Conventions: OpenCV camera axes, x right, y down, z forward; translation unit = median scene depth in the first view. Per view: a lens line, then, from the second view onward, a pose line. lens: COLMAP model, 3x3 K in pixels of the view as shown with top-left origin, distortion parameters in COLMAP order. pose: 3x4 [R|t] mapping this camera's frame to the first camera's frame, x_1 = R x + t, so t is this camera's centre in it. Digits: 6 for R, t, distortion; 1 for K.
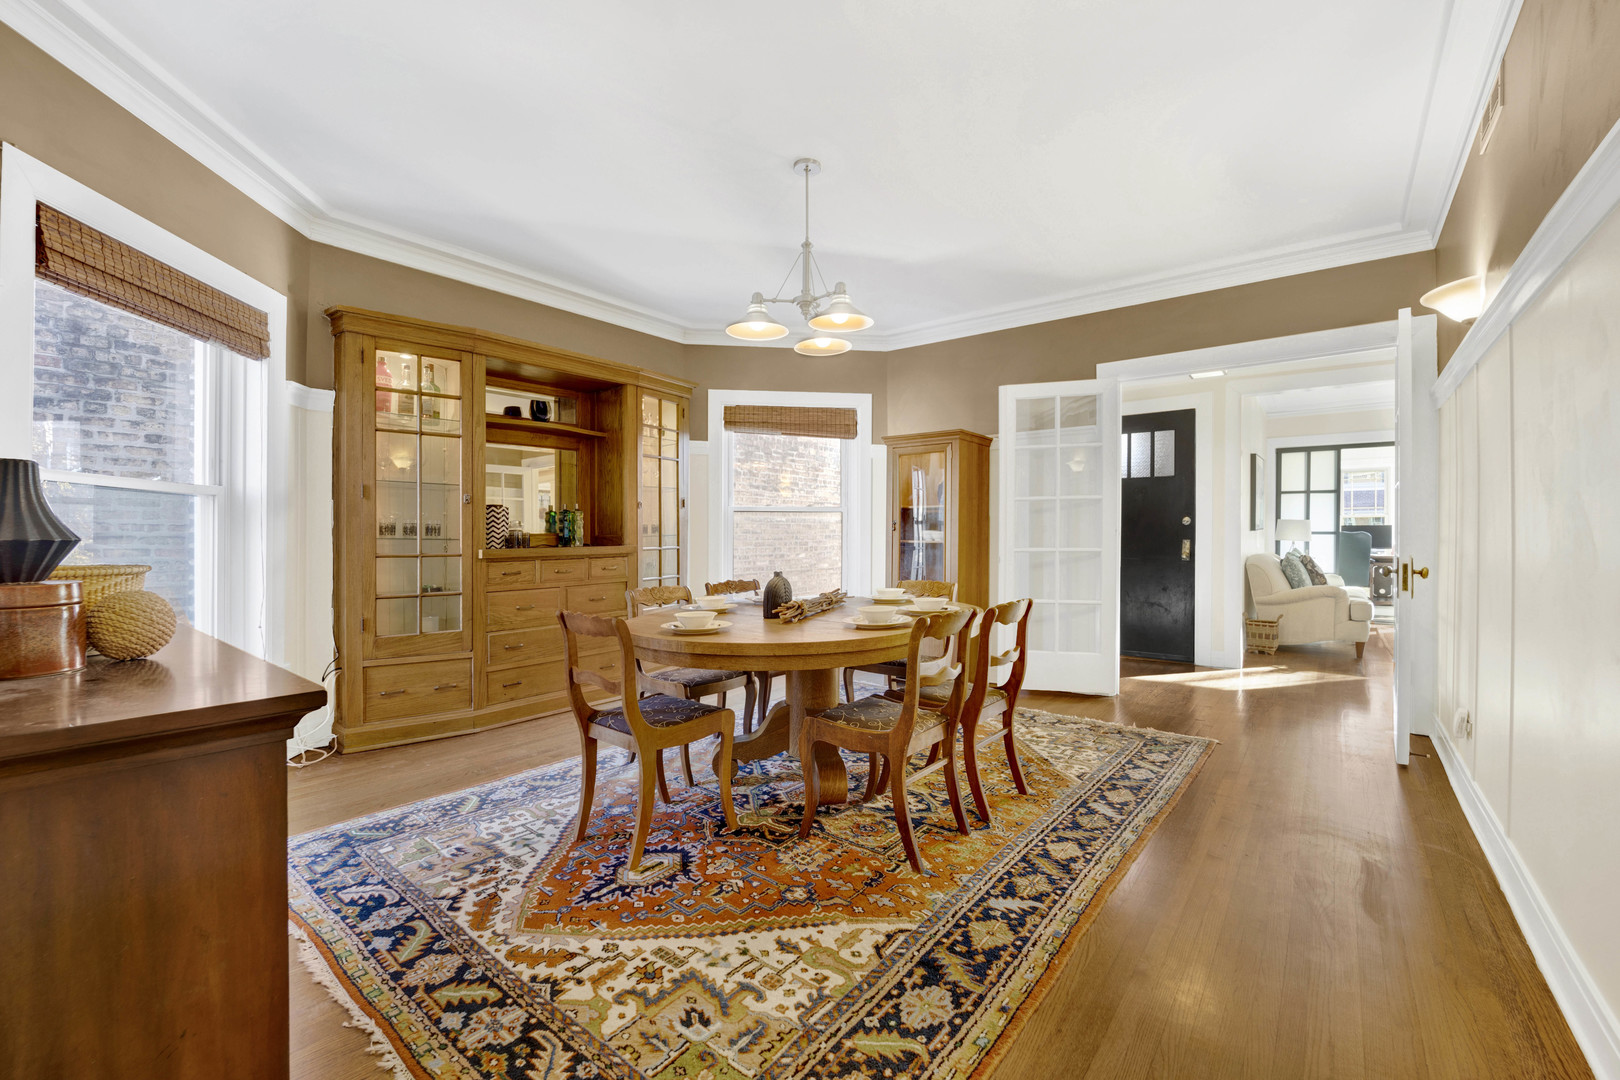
lens RADIAL K [[671.6, 0, 845.5], [0, 671.6, 541.3], [0, 0, 1]] dist [-0.021512, 0.001046]
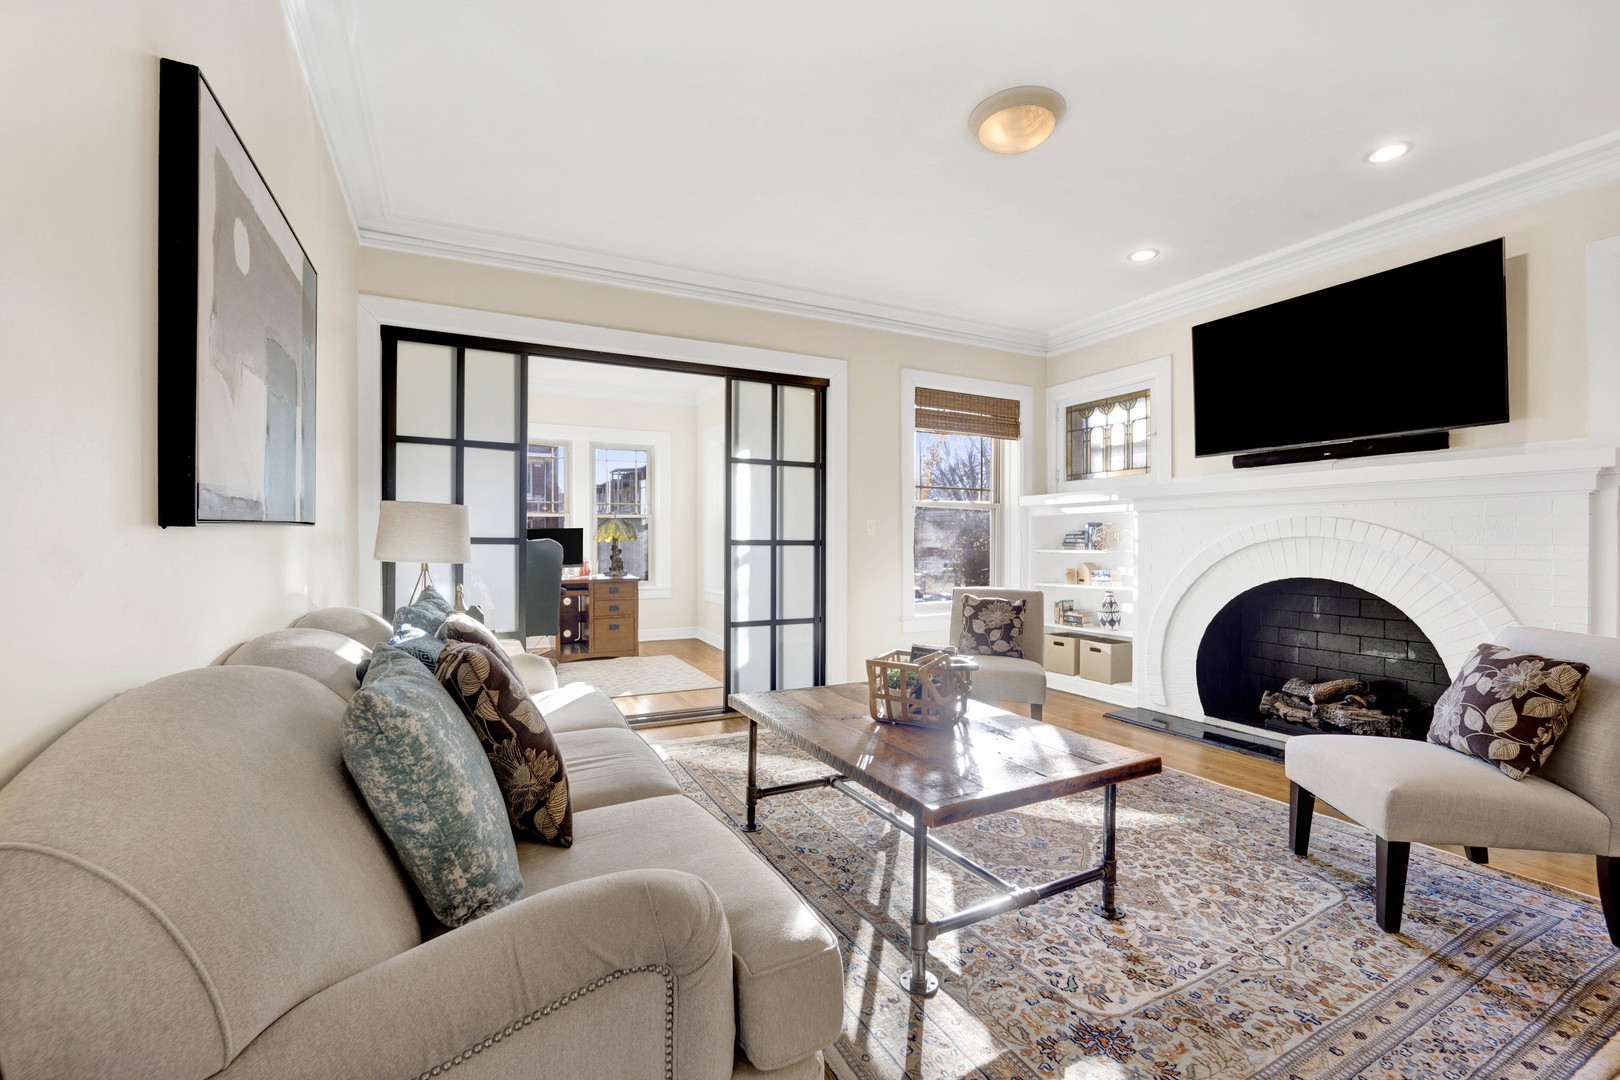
lens RADIAL K [[671.6, 0, 802.9], [0, 671.6, 549.2], [0, 0, 1]] dist [-0.021512, 0.001046]
pose [[0.455607, 0.002152, 0.890179, 0.428903], [0.003612, 0.999984, -0.004267, -0.005112], [-0.890174, 0.005160, 0.455592, 0.627909]]
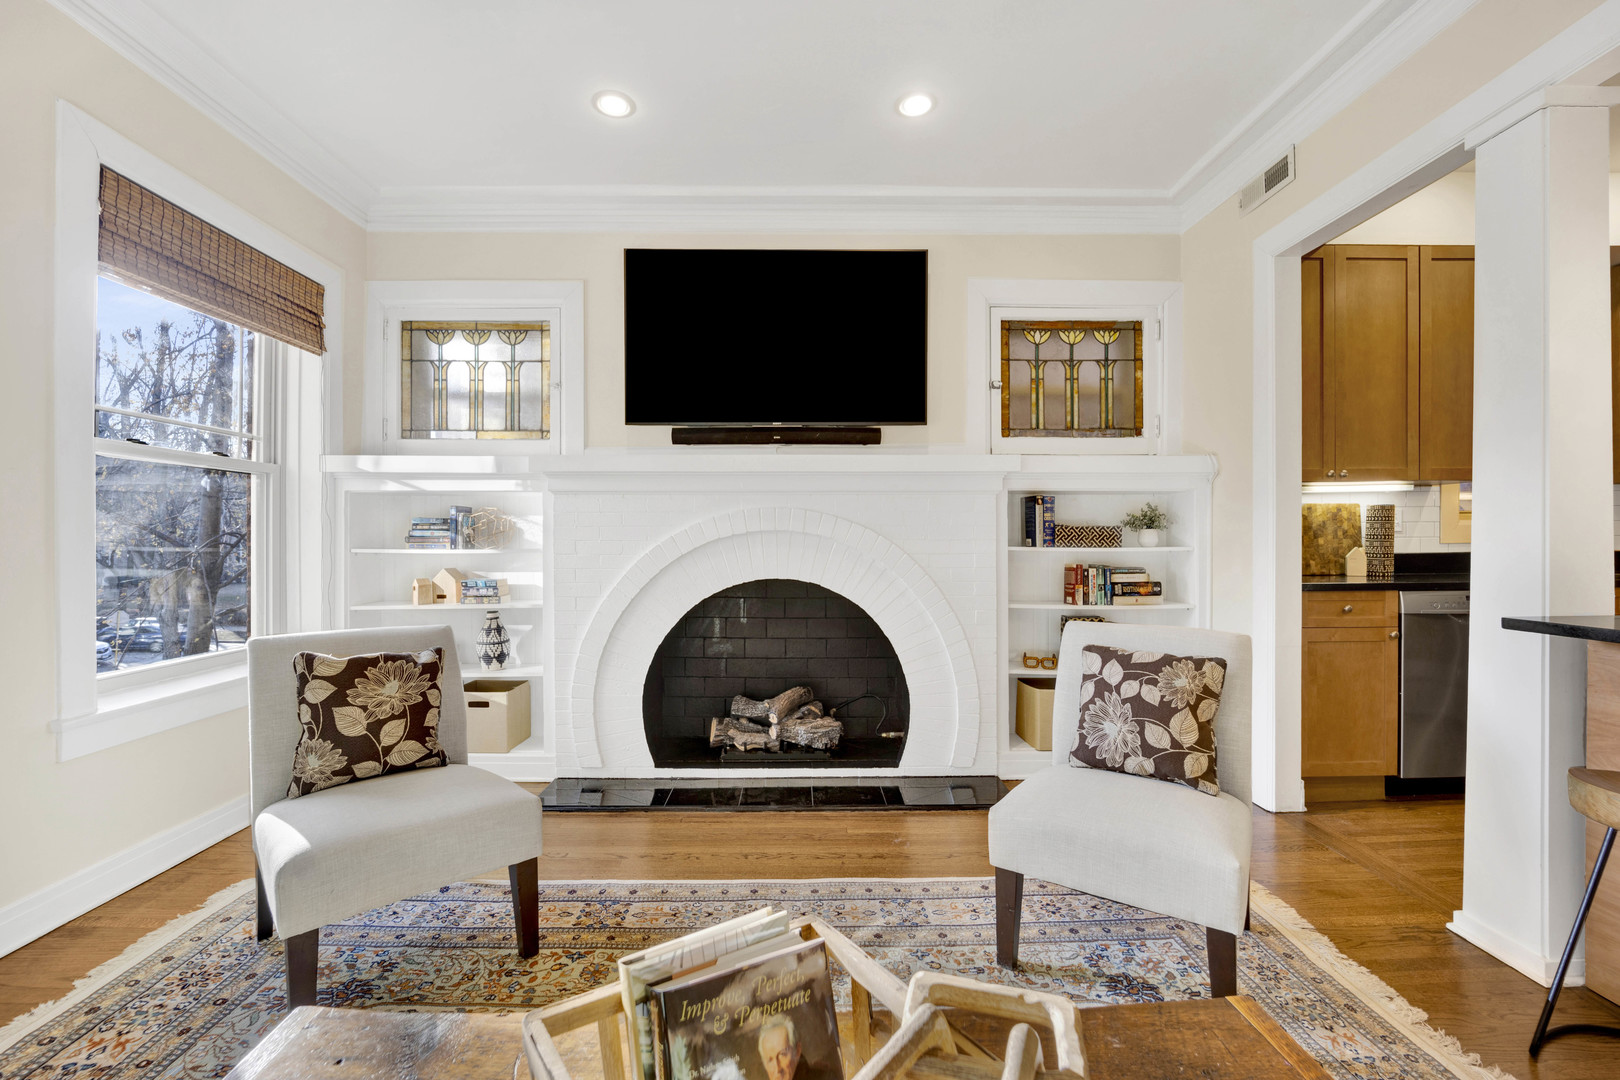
lens RADIAL K [[695.2, 0, 814.8], [0, 695.2, 538.9], [0, 0, 1]] dist [-0.011311, 0.000035]
pose [[-0.590559, 0.009589, 0.806937, 0.633652], [0.012562, 0.999917, -0.002689, -0.008003], [-0.806897, 0.008549, -0.590631, 0.740228]]
